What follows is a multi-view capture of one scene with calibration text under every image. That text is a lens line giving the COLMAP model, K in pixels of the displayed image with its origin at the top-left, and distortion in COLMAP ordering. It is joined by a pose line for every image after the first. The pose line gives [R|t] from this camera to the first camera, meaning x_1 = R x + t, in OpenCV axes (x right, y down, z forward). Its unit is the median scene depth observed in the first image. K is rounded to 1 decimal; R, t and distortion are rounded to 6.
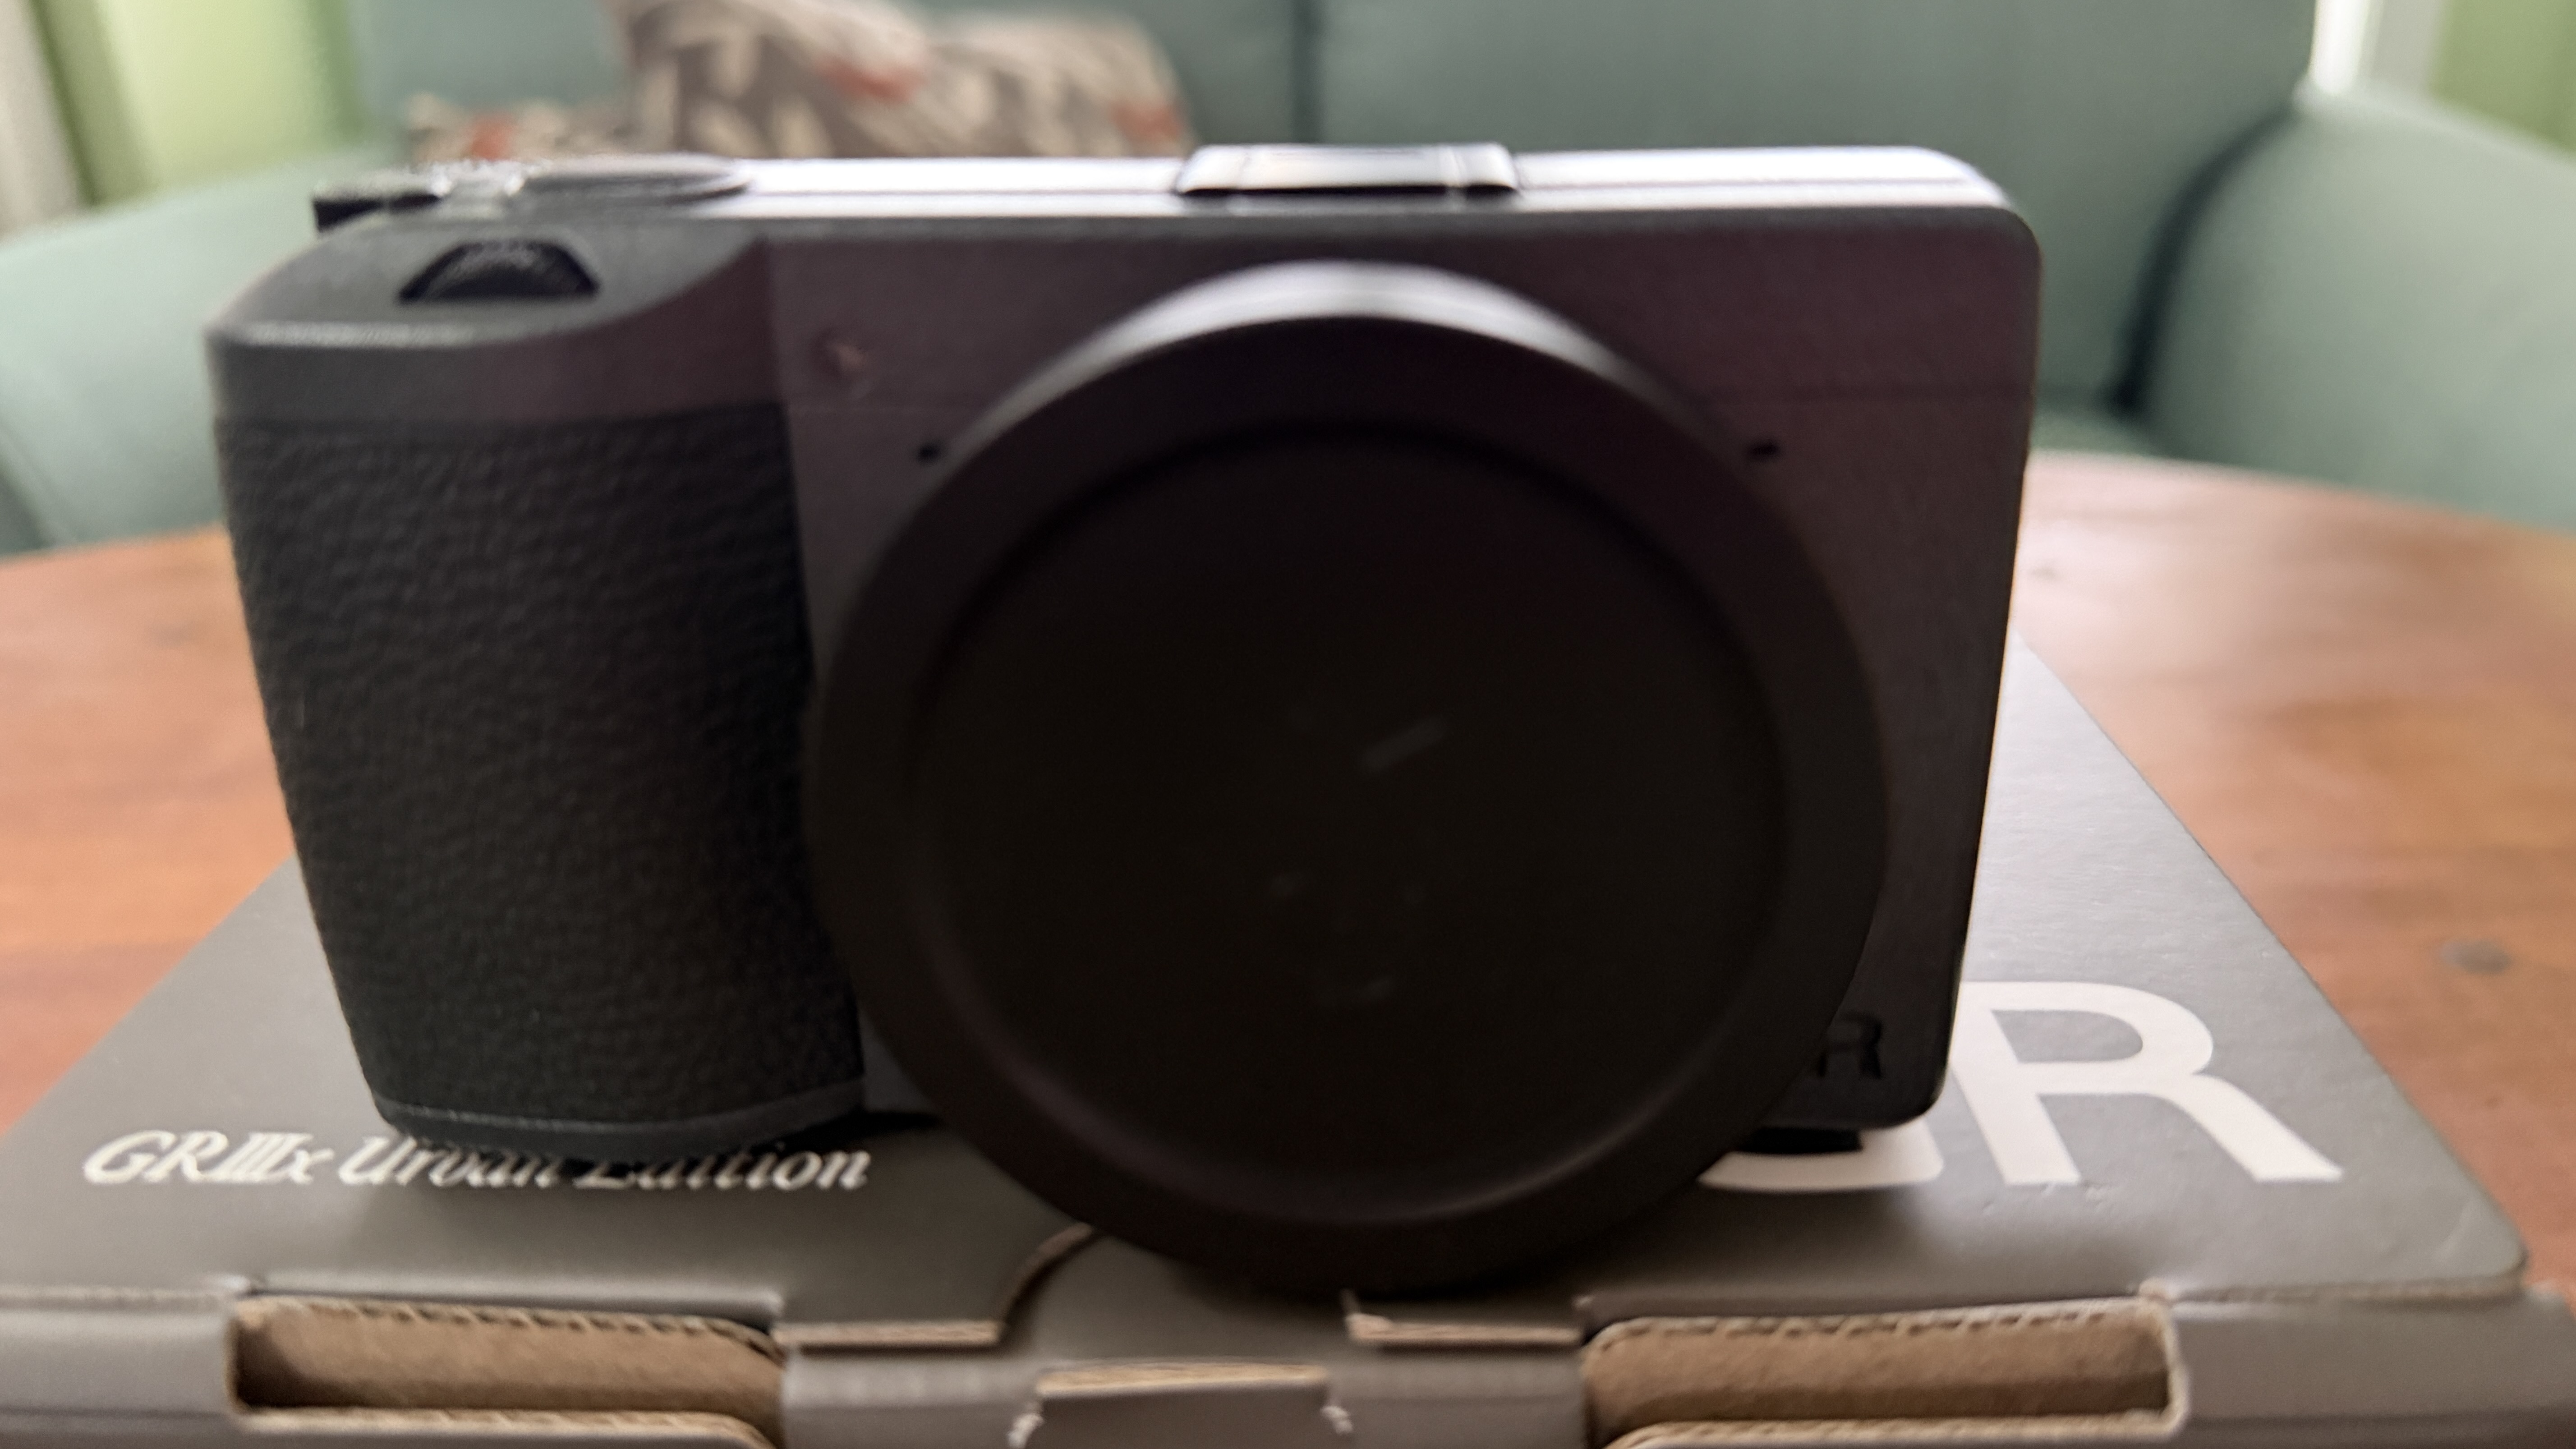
lens RADIAL K [[1747.7, 0, 1291.1], [0, 1747.7, 679.2], [0, 0, 1]] dist [-0.049378, 0.004331]
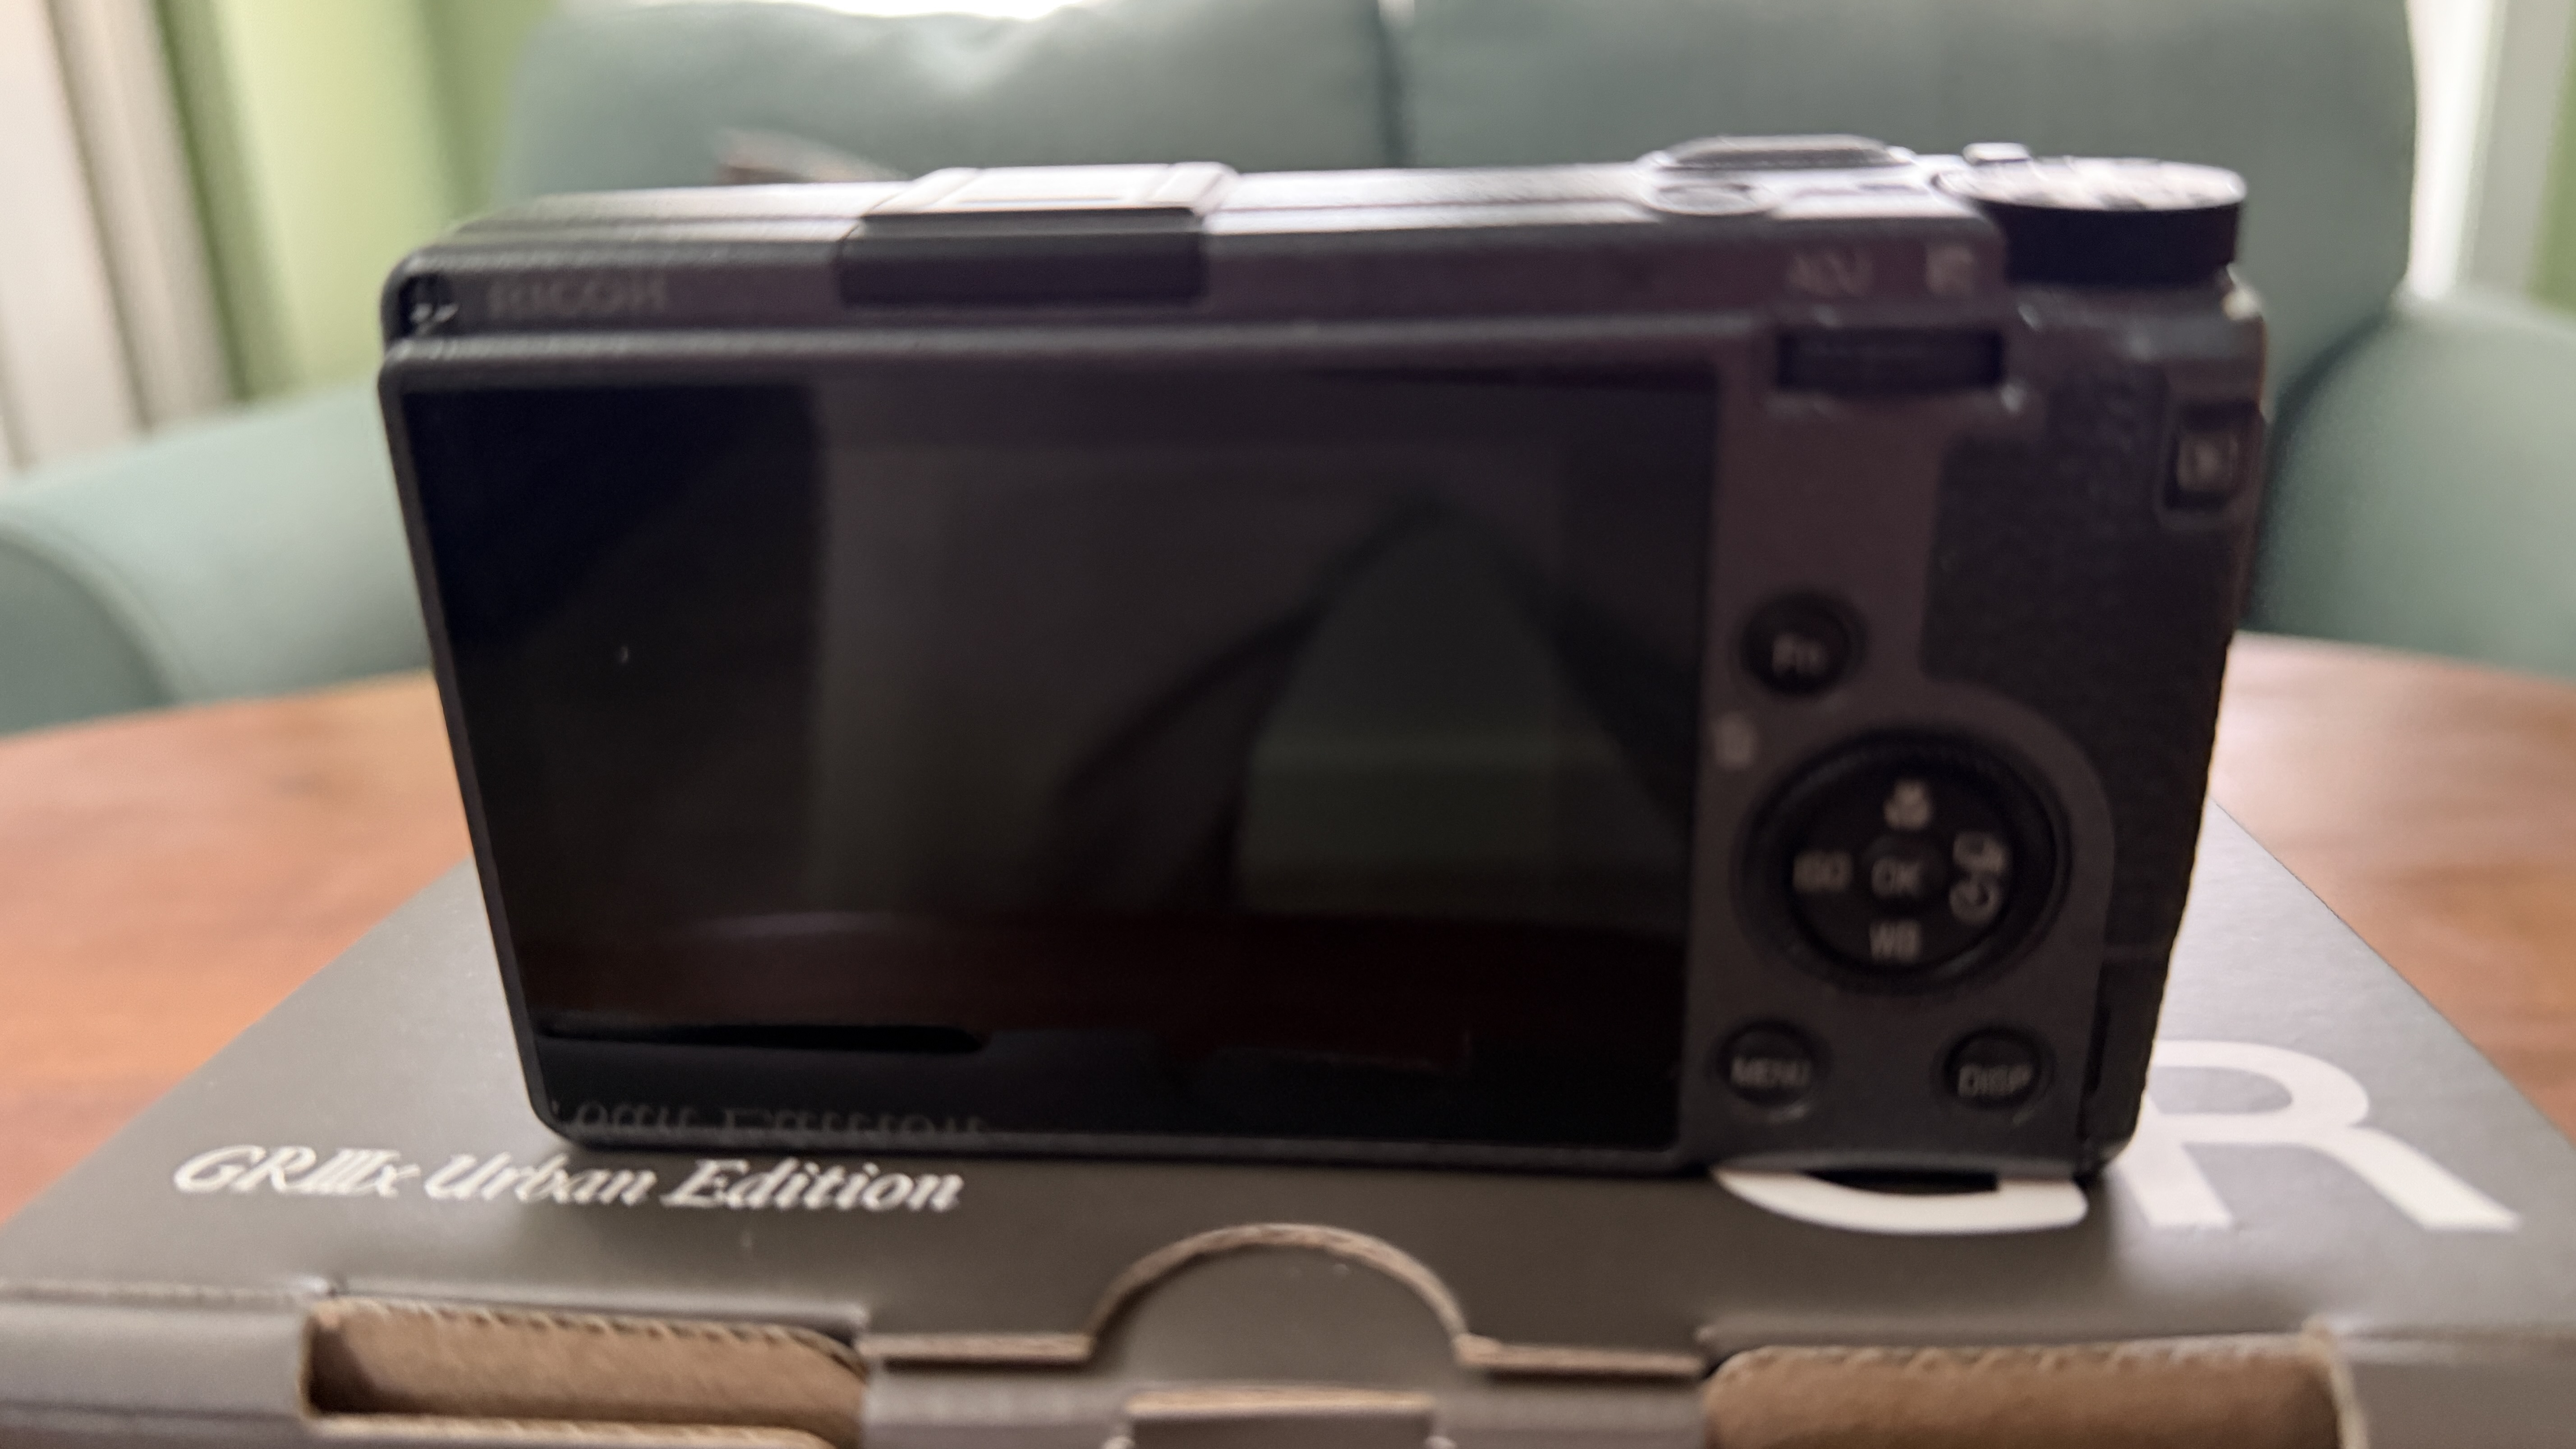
lens RADIAL K [[1747.7, 0, 1301.5], [0, 1747.7, 708.9], [0, 0, 1]] dist [-0.049378, 0.004331]
pose [[0.998808, 0.007086, -0.048292, -0.007698], [-0.011785, 0.995142, -0.097745, 0.115594], [0.047365, 0.098197, 0.994039, 0.017259]]
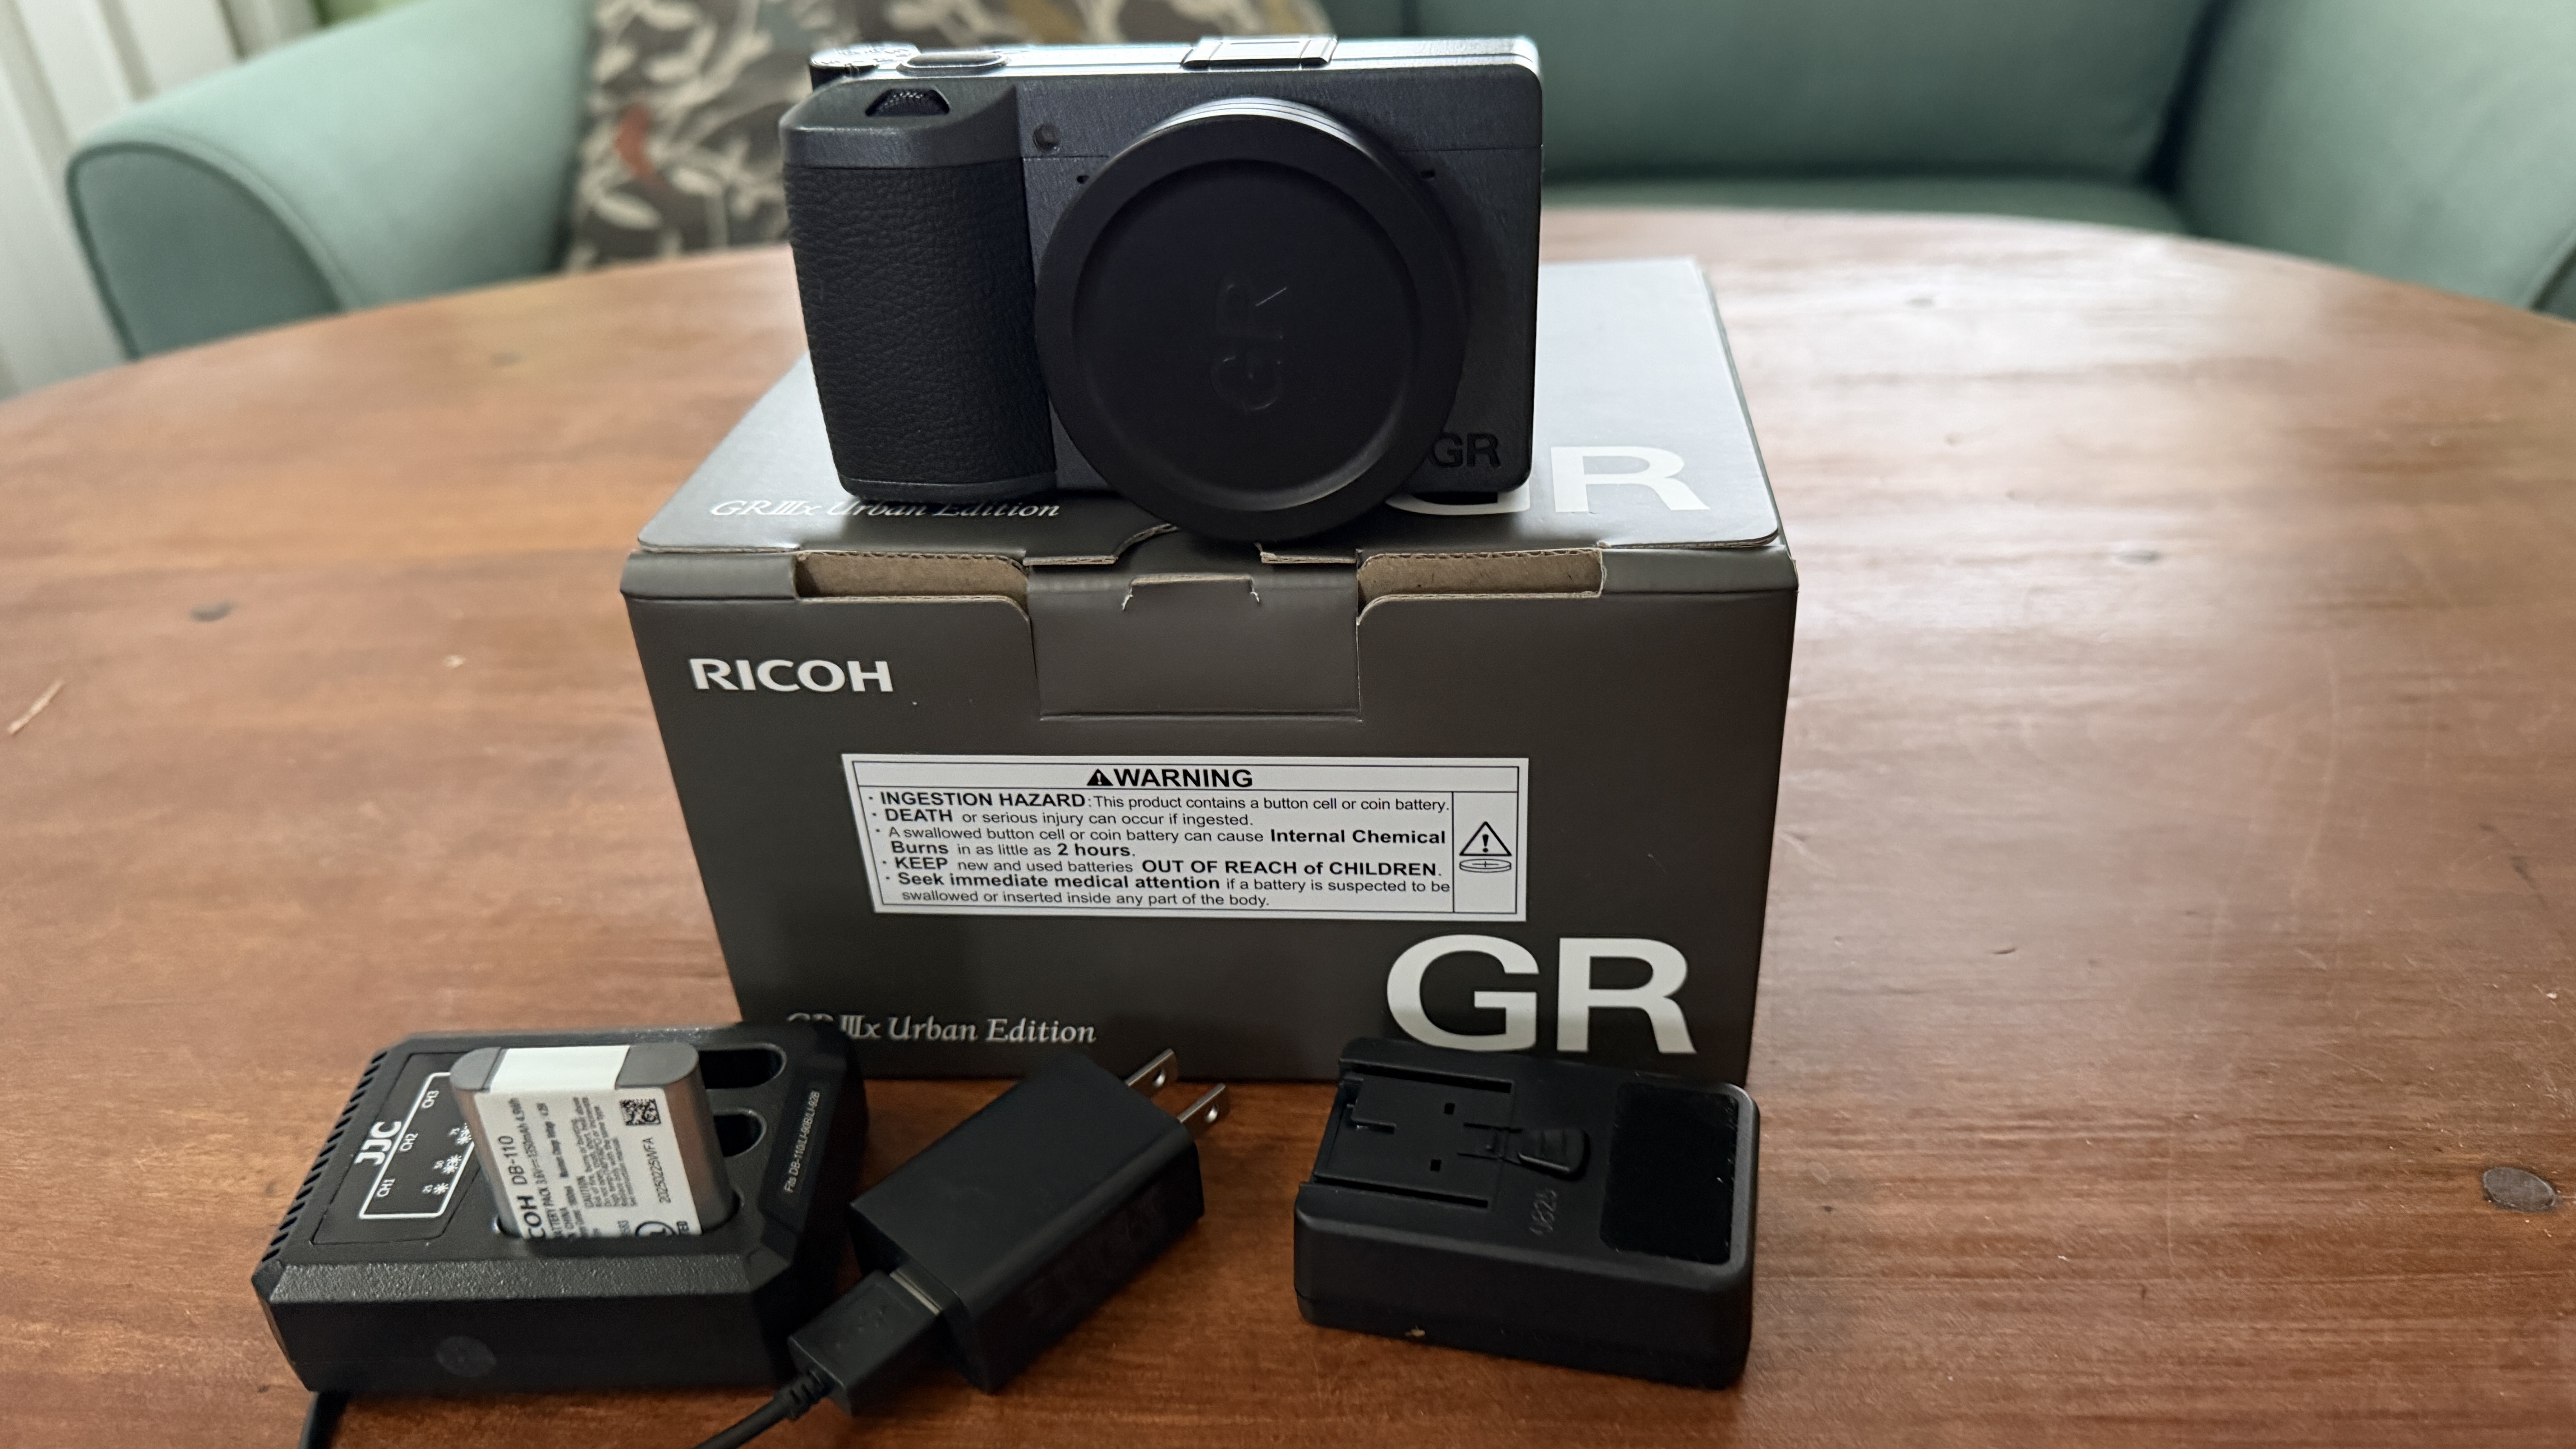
lens RADIAL K [[1747.7, 0, 1297.3], [0, 1747.7, 790.1], [0, 0, 1]] dist [-0.049378, 0.004331]
pose [[0.998143, 0.014733, -0.059112, 0.226609], [-0.004160, 0.984534, 0.175147, 0.264232], [0.060779, -0.174576, 0.982766, -1.399918]]
